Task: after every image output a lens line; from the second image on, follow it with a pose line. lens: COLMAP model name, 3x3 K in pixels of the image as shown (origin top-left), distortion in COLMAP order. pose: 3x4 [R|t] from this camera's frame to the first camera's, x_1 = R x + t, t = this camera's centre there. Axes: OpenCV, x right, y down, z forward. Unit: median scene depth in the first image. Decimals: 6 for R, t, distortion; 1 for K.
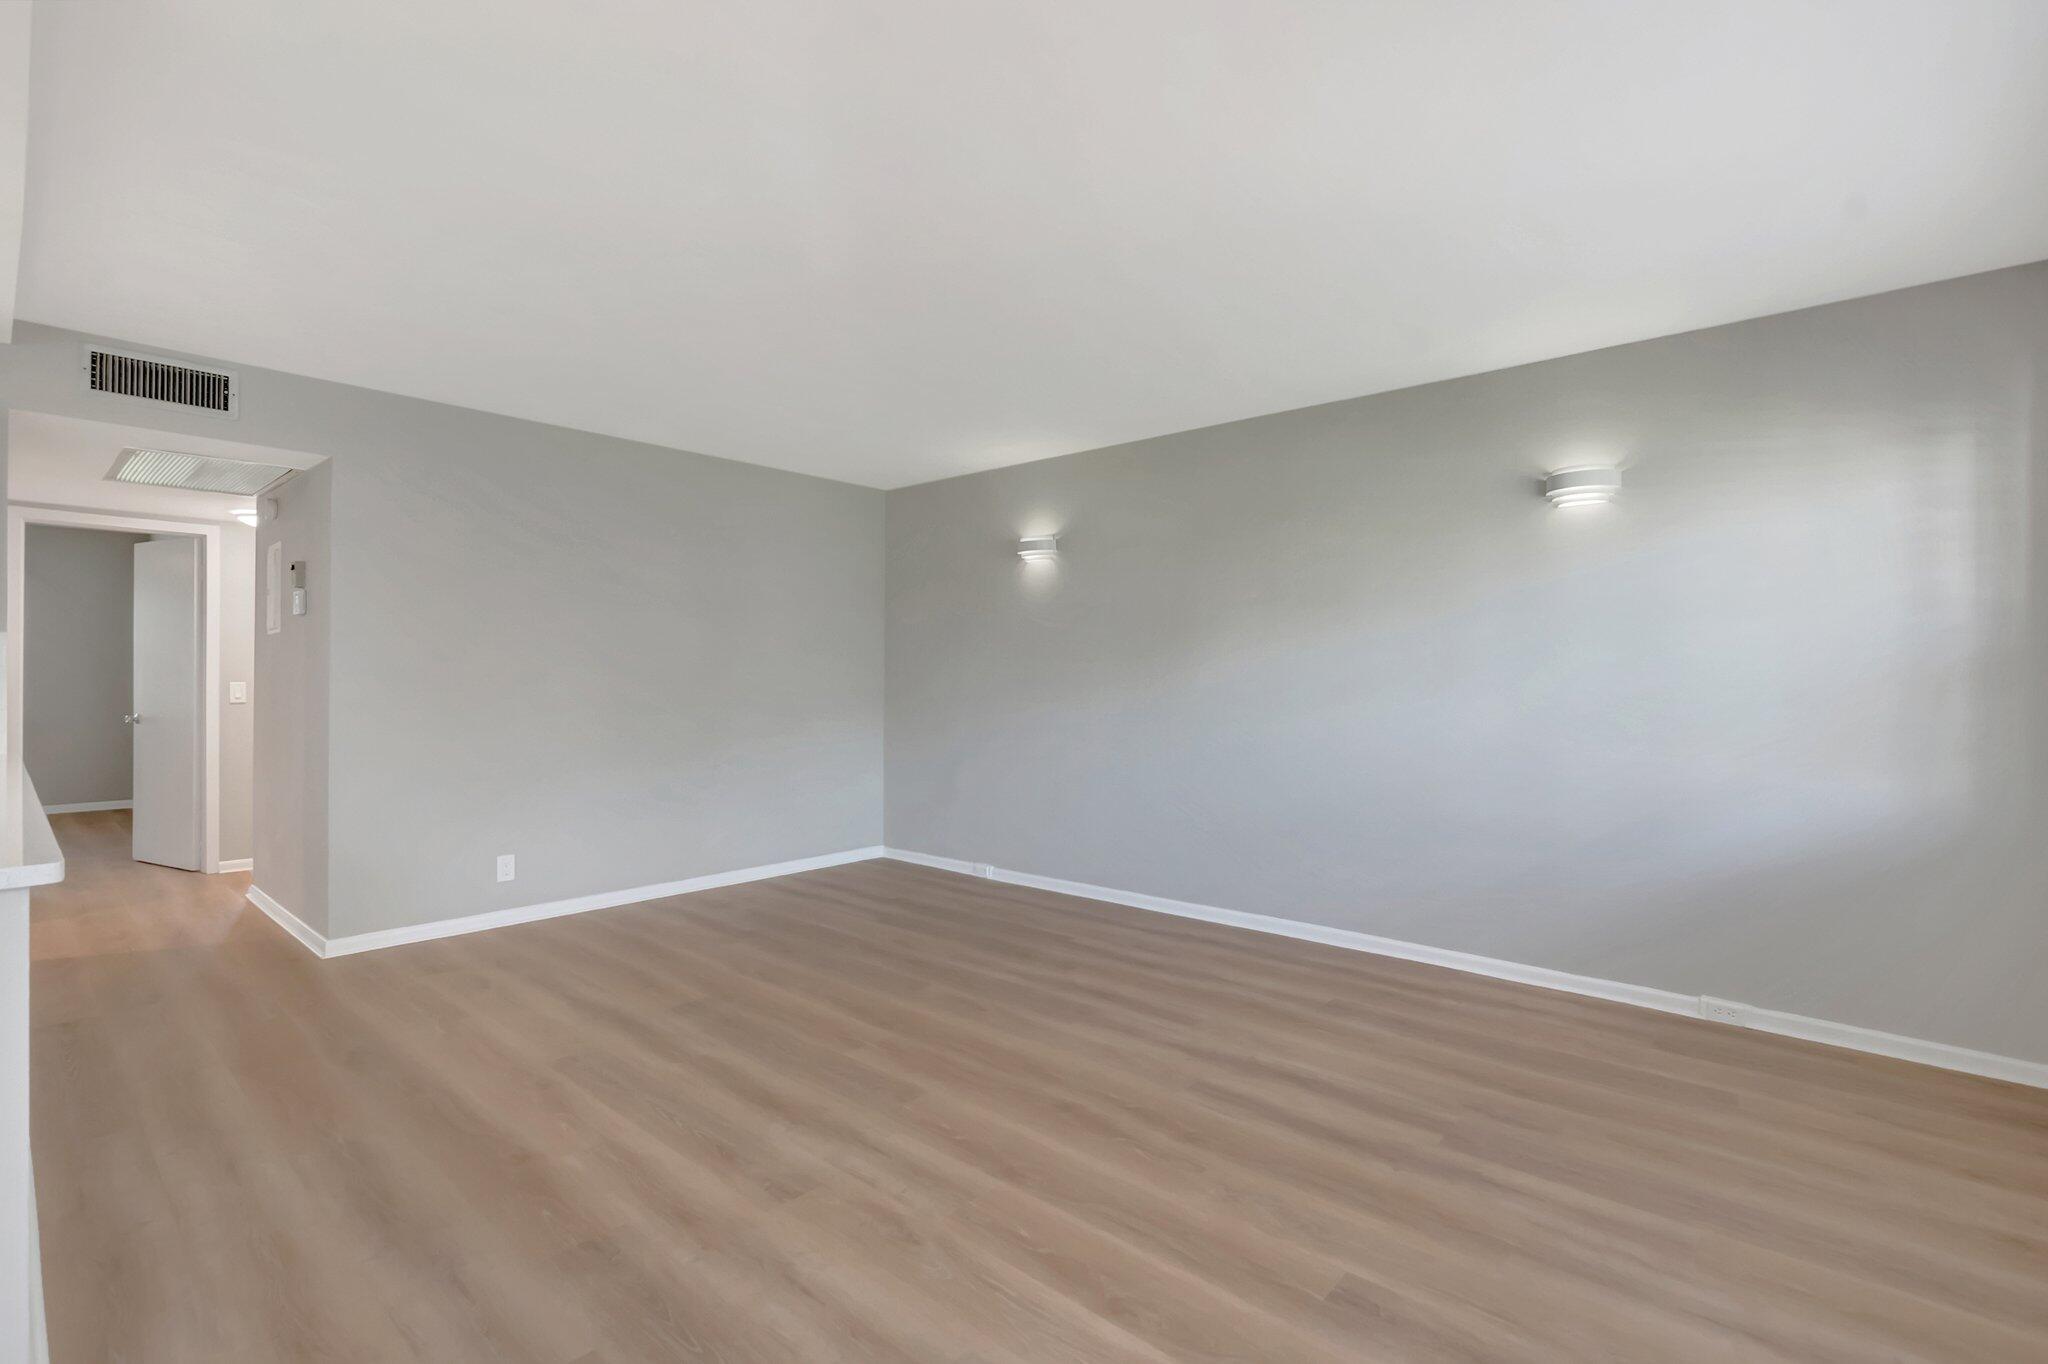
lens RADIAL K [[928.6, 0, 1024.0], [0, 928.6, 682.0], [0, 0, 1]] dist [-0.018153, -0.000245]
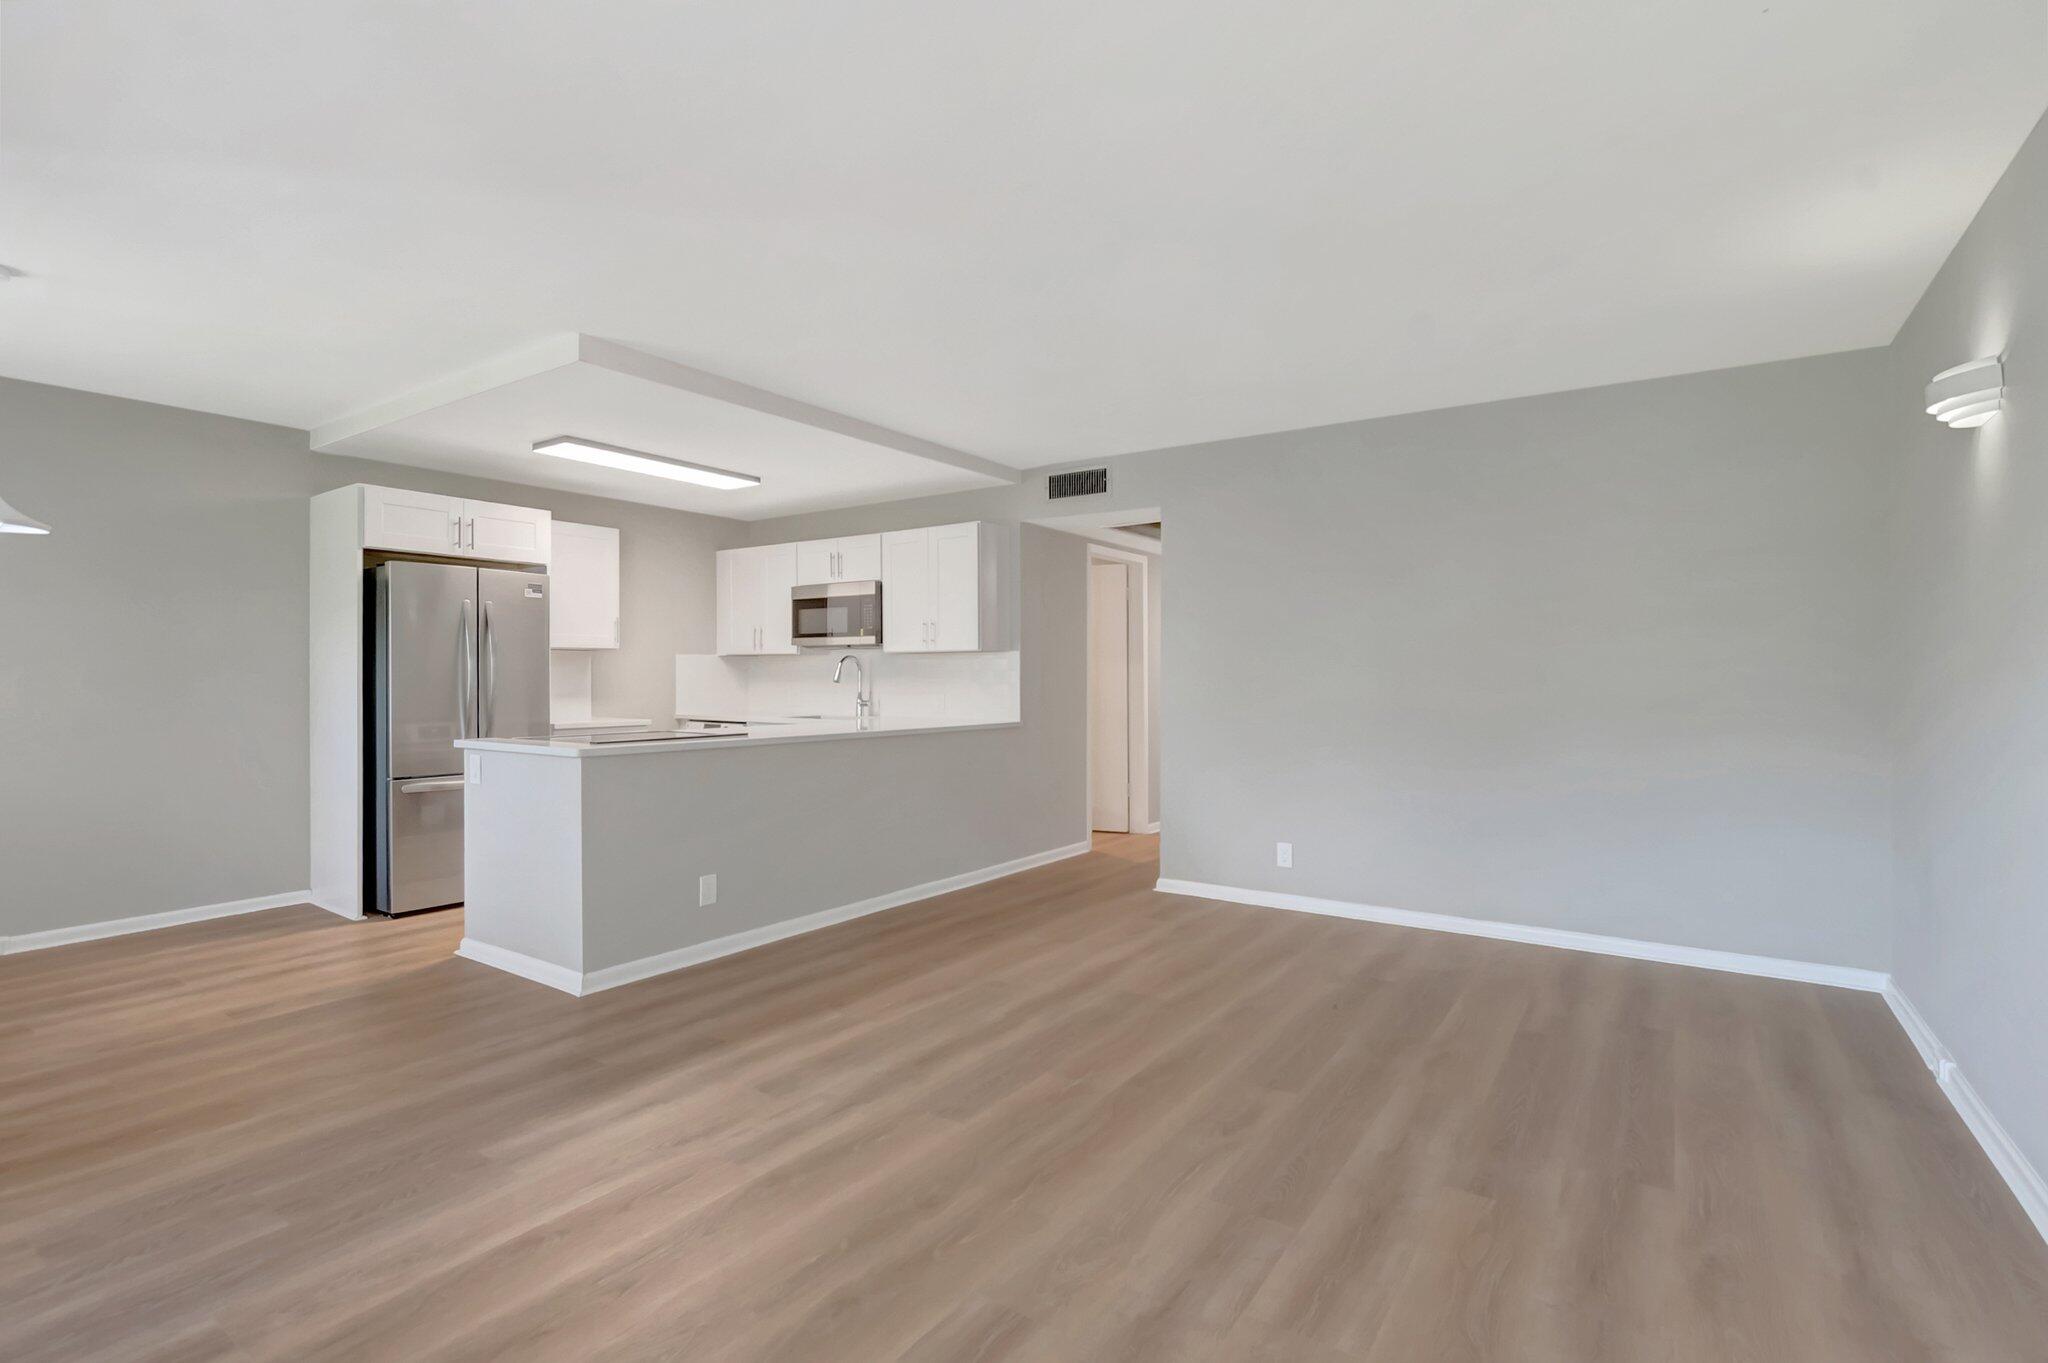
lens RADIAL K [[963.1, 0, 1018.4], [0, 963.1, 679.9], [0, 0, 1]] dist [-0.016735, 0.000329]
pose [[0.111522, -0.002031, -0.993760, 0.644611], [-0.004694, 0.999986, -0.002570, 0.004871], [0.993751, 0.004951, 0.111511, 0.719266]]
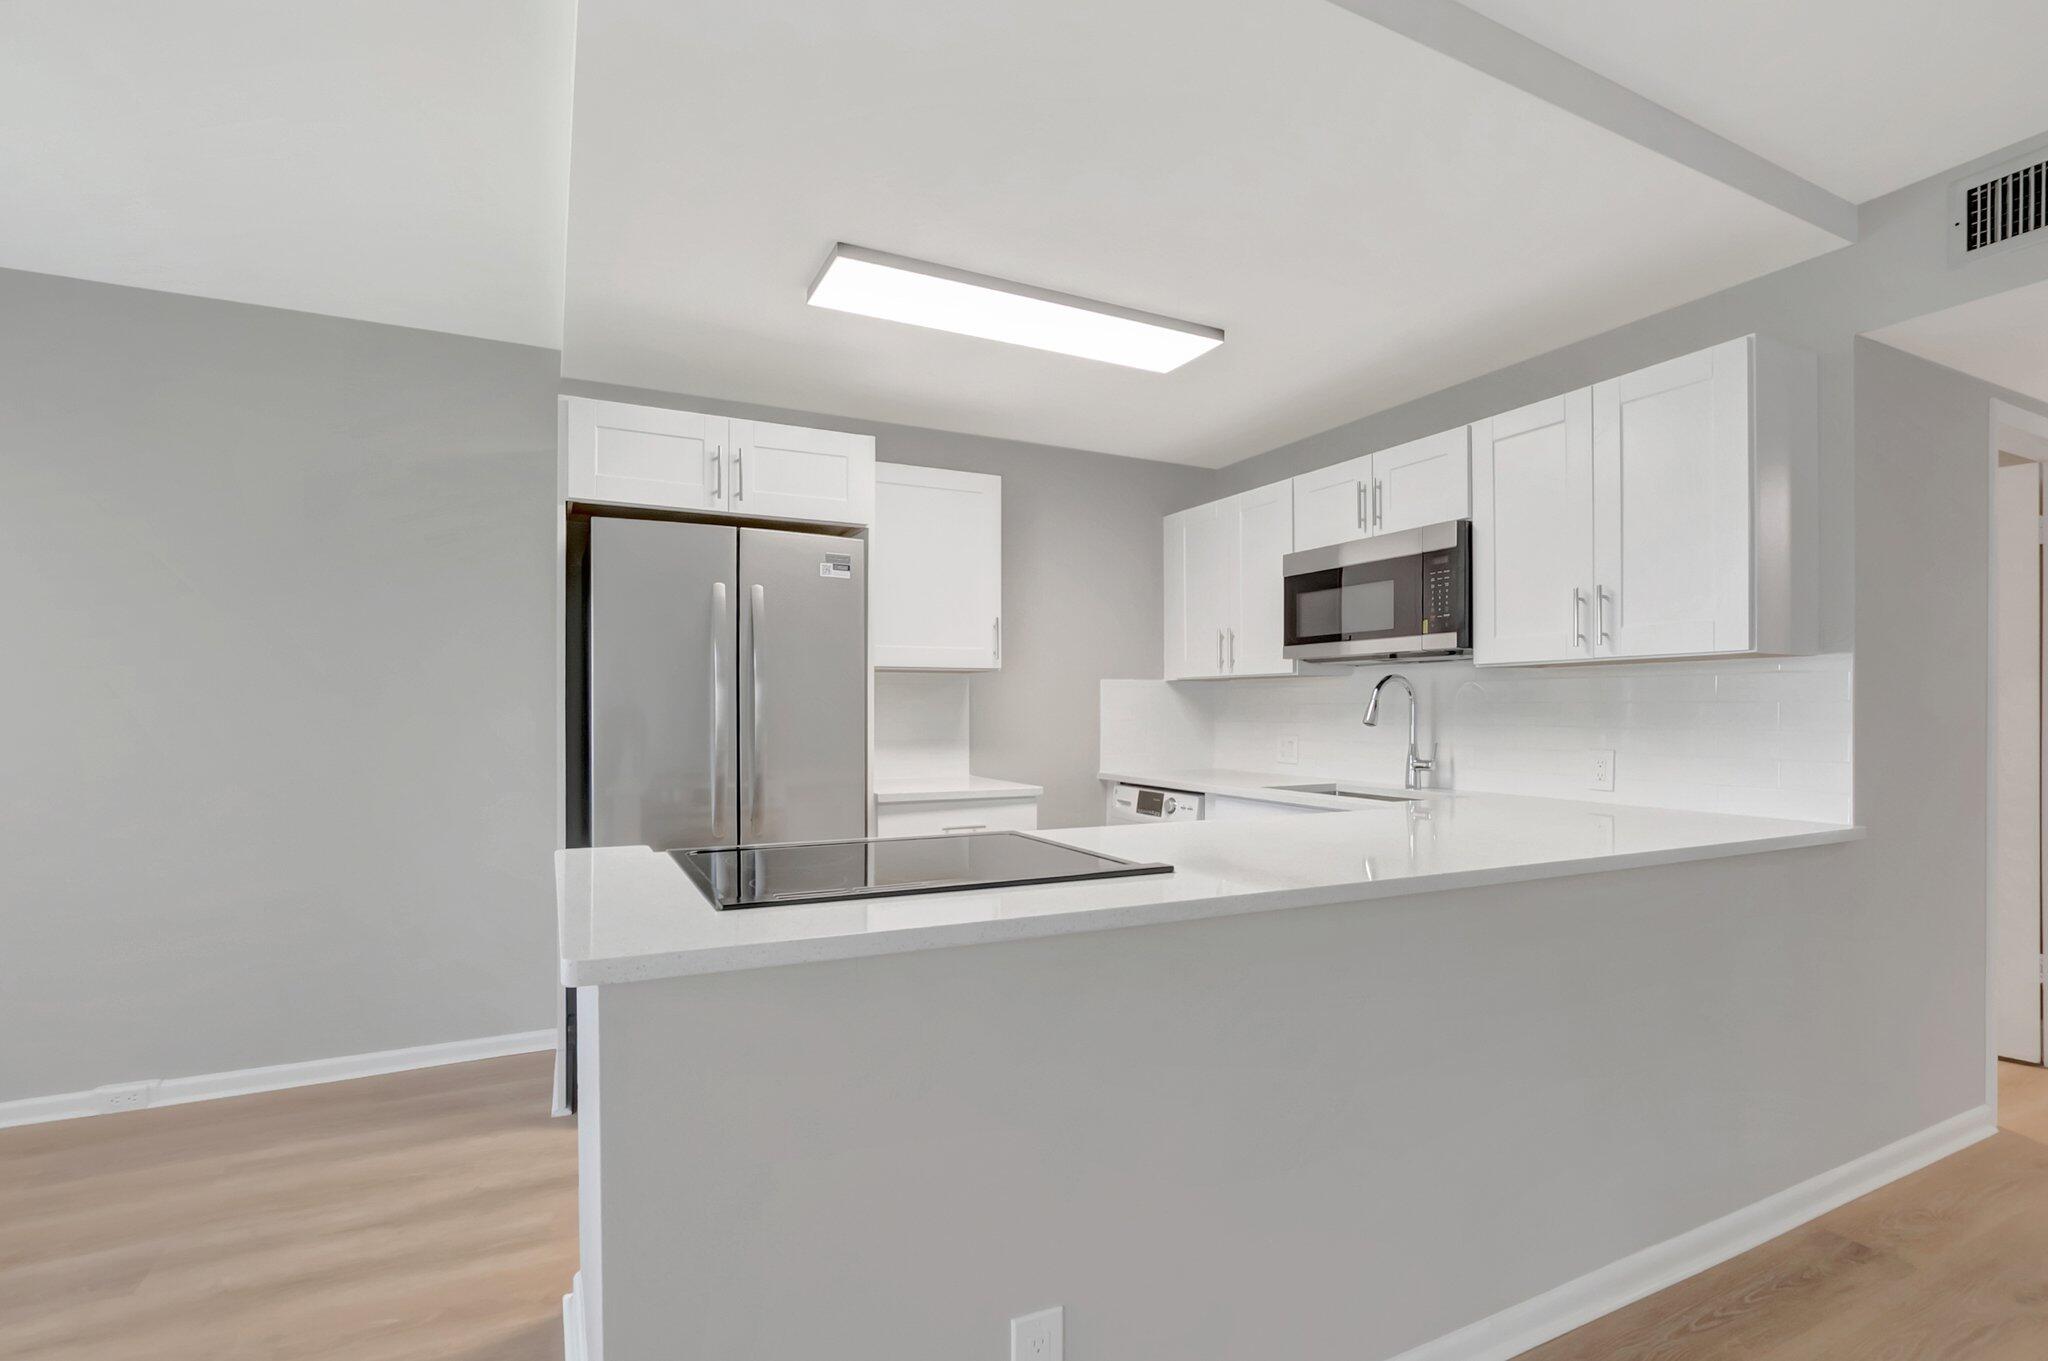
lens RADIAL K [[938.1, 0, 1014.7], [0, 938.1, 710.7], [0, 0, 1]] dist [-0.010328, 0.000325]
pose [[-0.385378, -0.004713, -0.922747, -0.187816], [-0.008096, 0.999966, -0.001726, -0.003635], [0.922723, 0.006805, -0.385403, 0.615770]]
